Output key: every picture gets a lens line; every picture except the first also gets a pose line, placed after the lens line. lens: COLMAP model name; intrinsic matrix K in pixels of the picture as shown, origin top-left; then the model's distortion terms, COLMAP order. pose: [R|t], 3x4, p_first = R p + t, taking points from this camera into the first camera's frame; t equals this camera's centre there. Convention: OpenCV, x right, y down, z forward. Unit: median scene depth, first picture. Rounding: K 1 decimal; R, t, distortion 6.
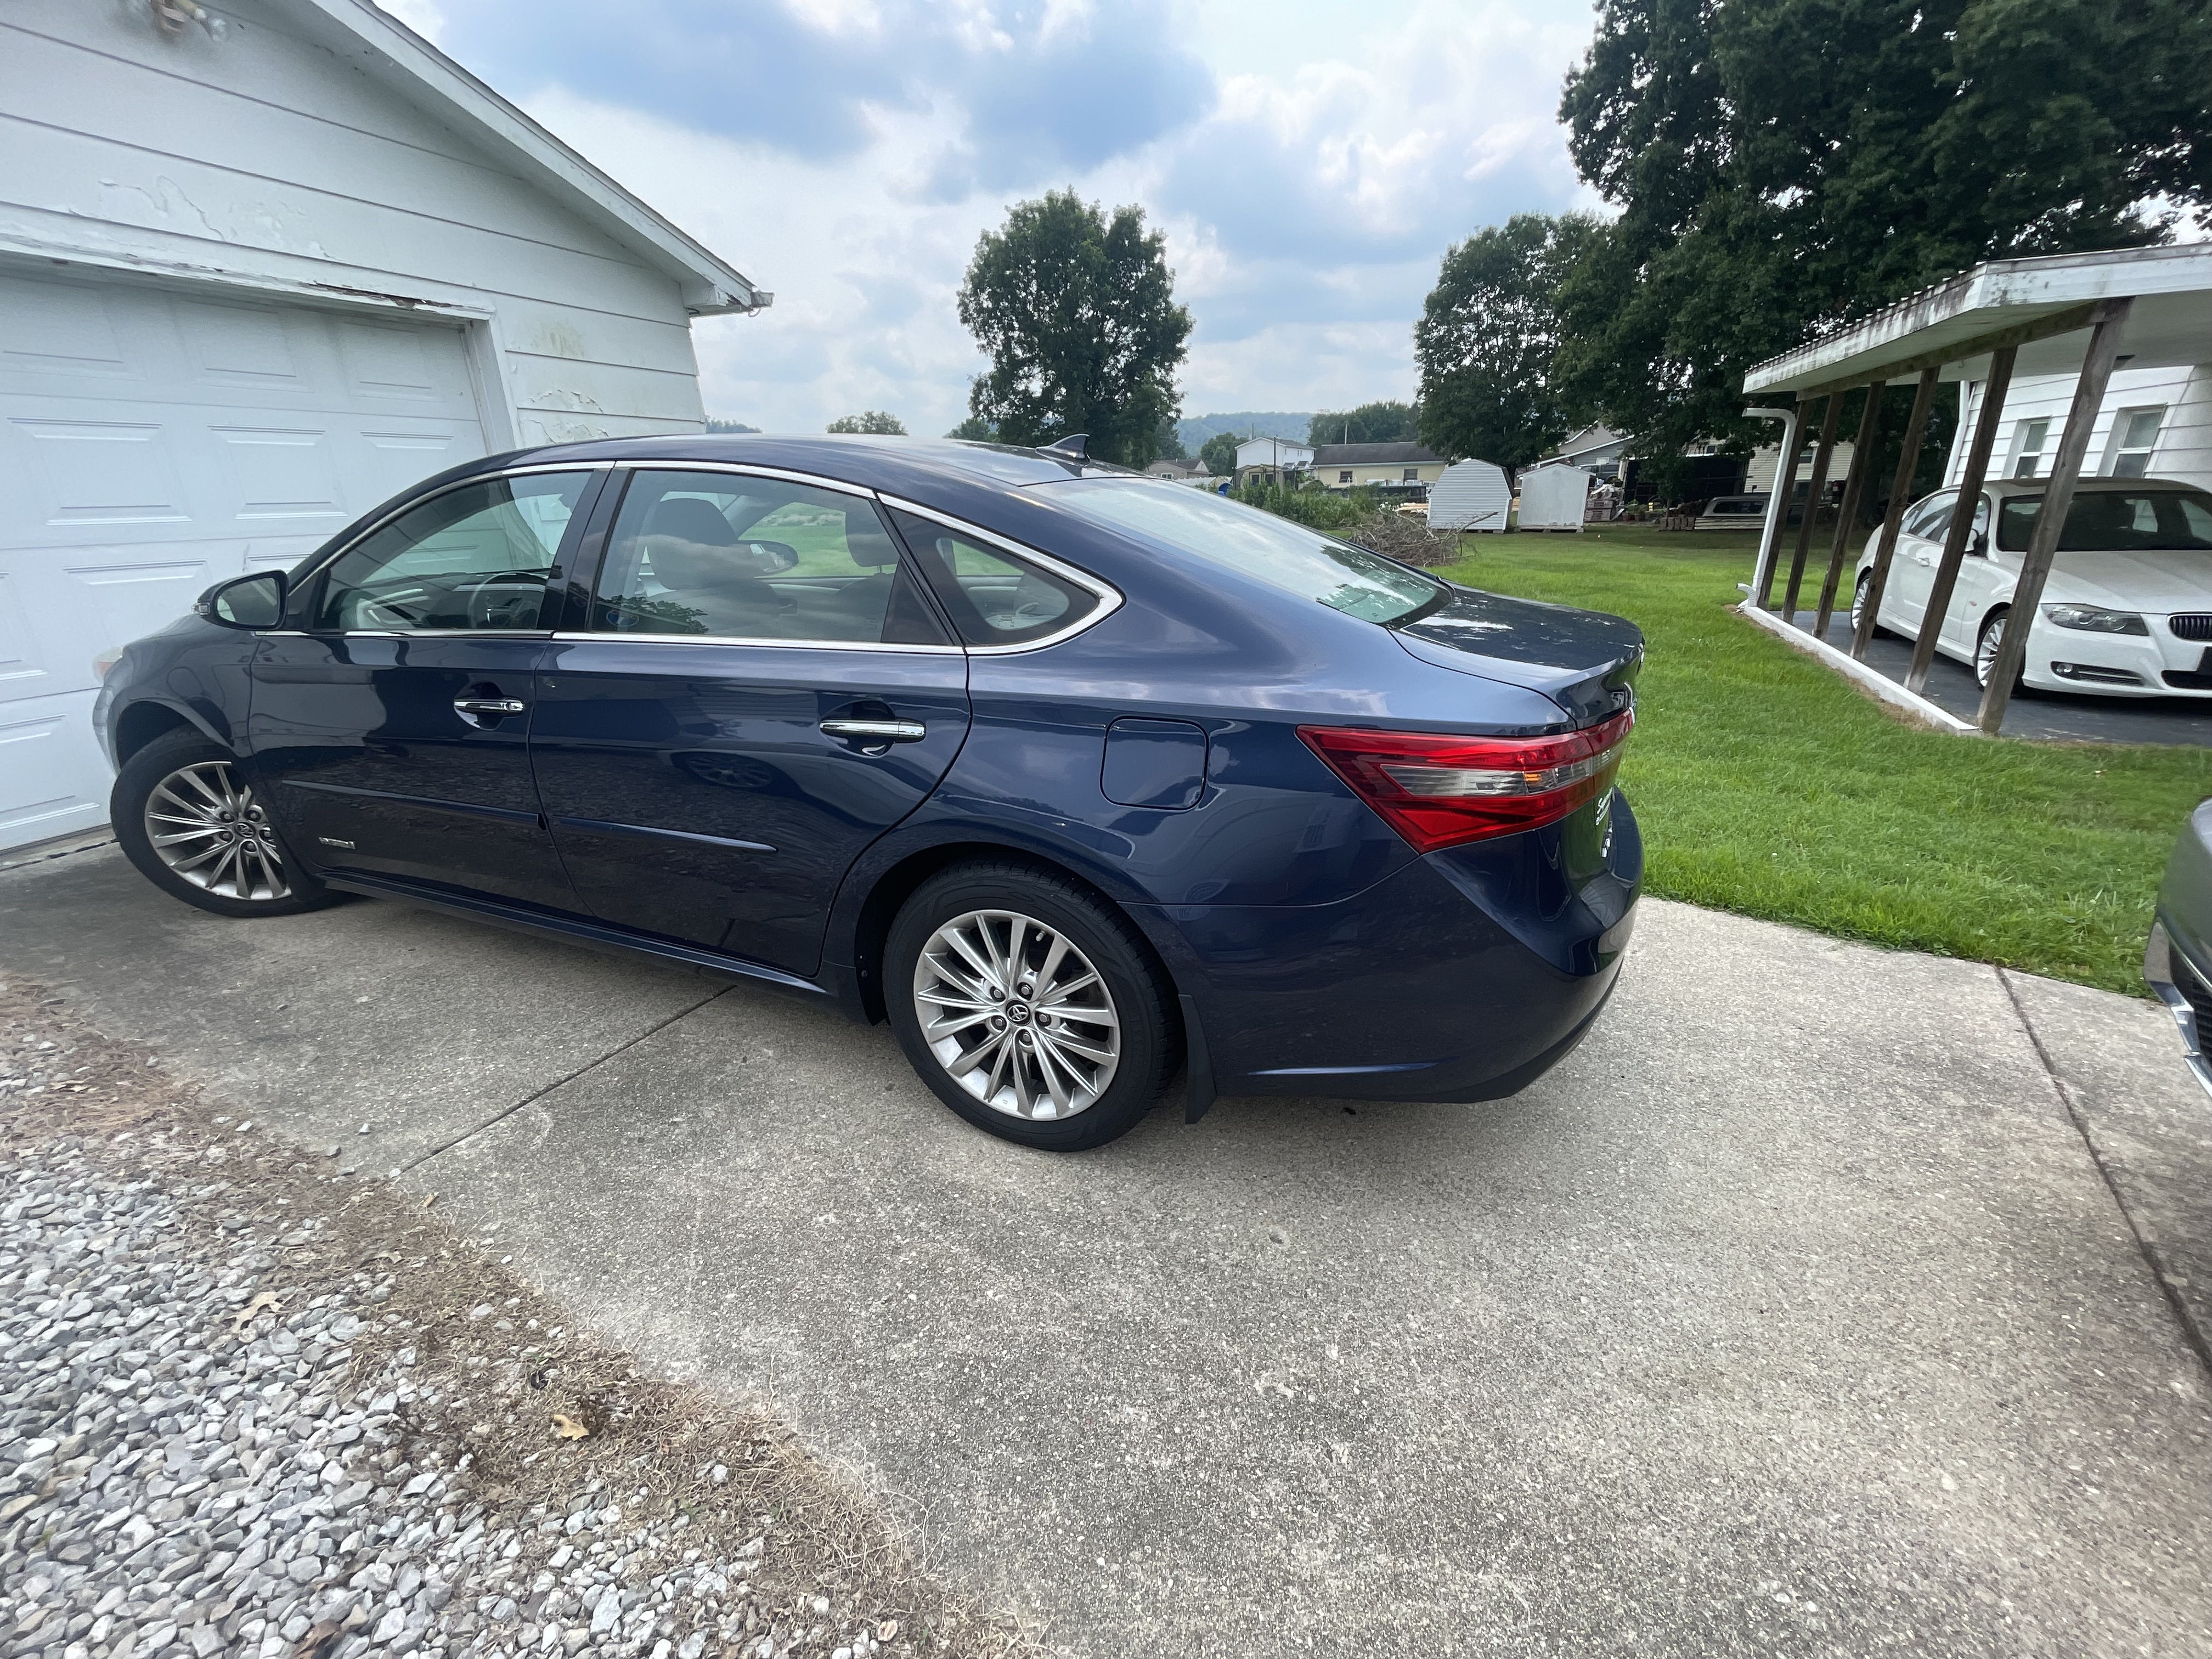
lens RADIAL K [[945.7, 0, 1105.7], [0, 945.7, 844.5], [0, 0, 1]] dist [-0.003335, 0.000250]
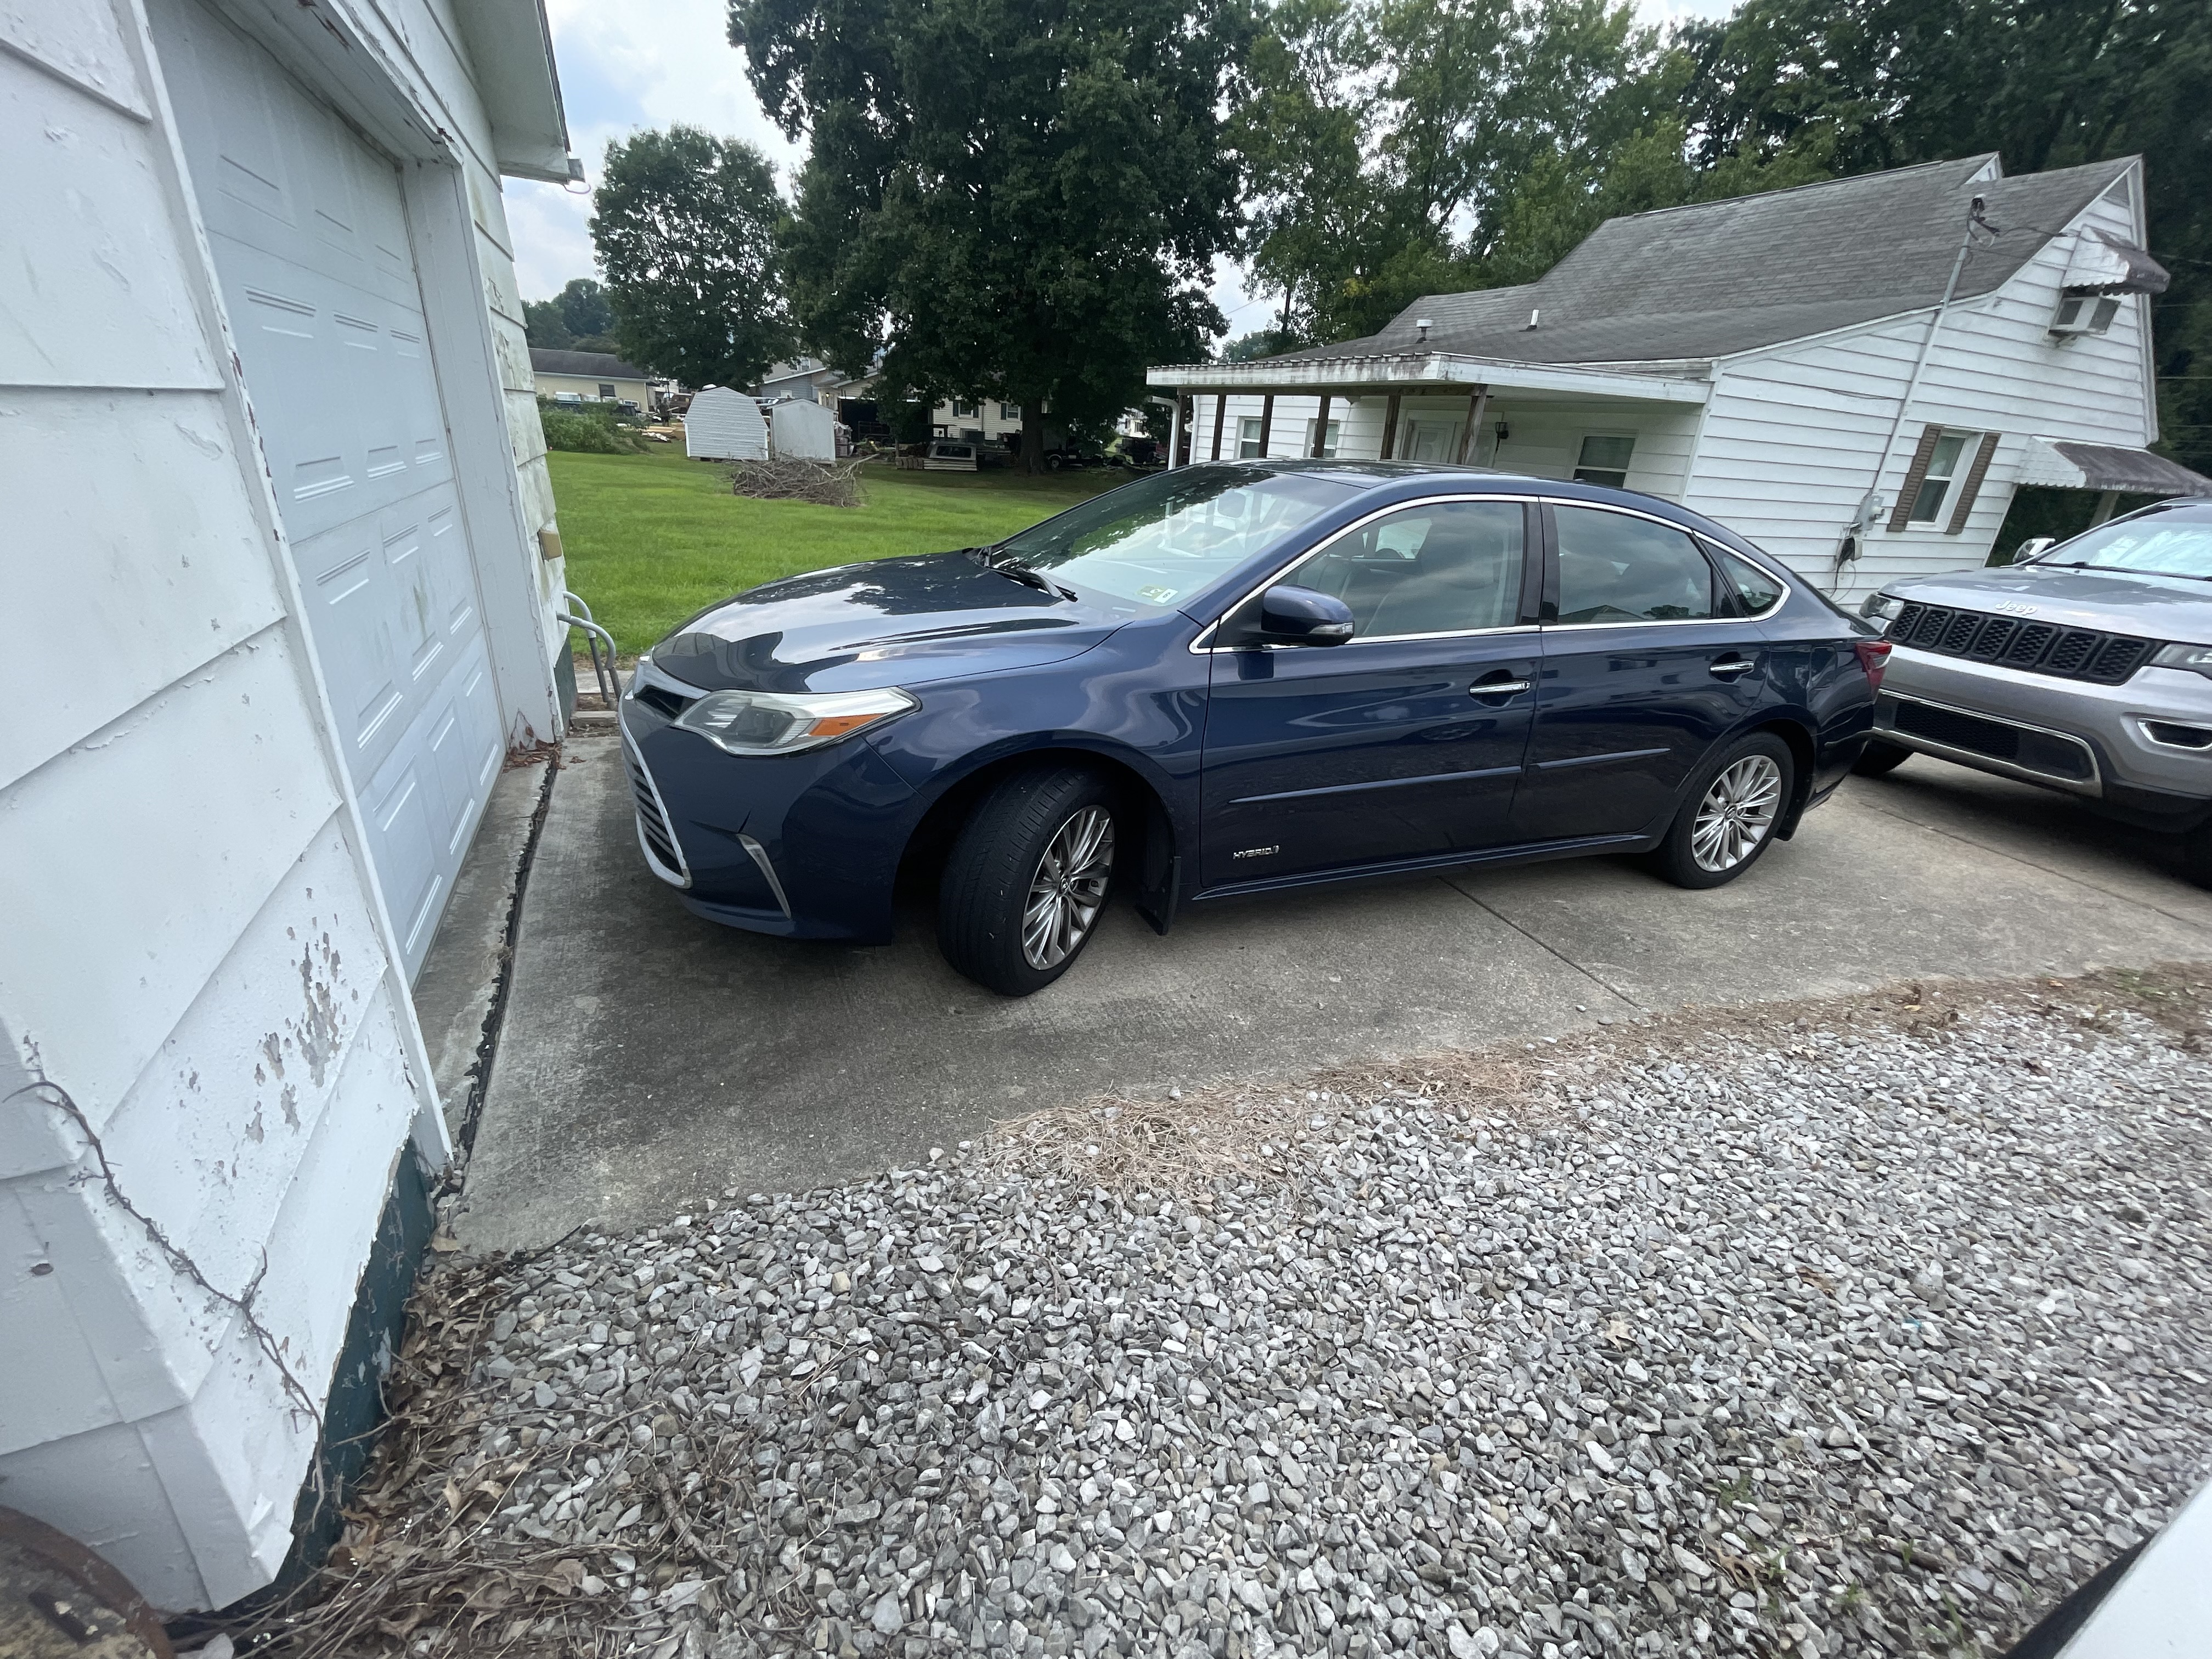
lens RADIAL K [[945.7, 0, 1087.9], [0, 945.7, 848.1], [0, 0, 1]] dist [-0.003335, 0.000250]
pose [[0.690396, -0.235112, 0.684161, -0.184009], [0.181752, 0.971754, 0.150535, -0.021669], [-0.700228, 0.020419, 0.713627, 0.045206]]
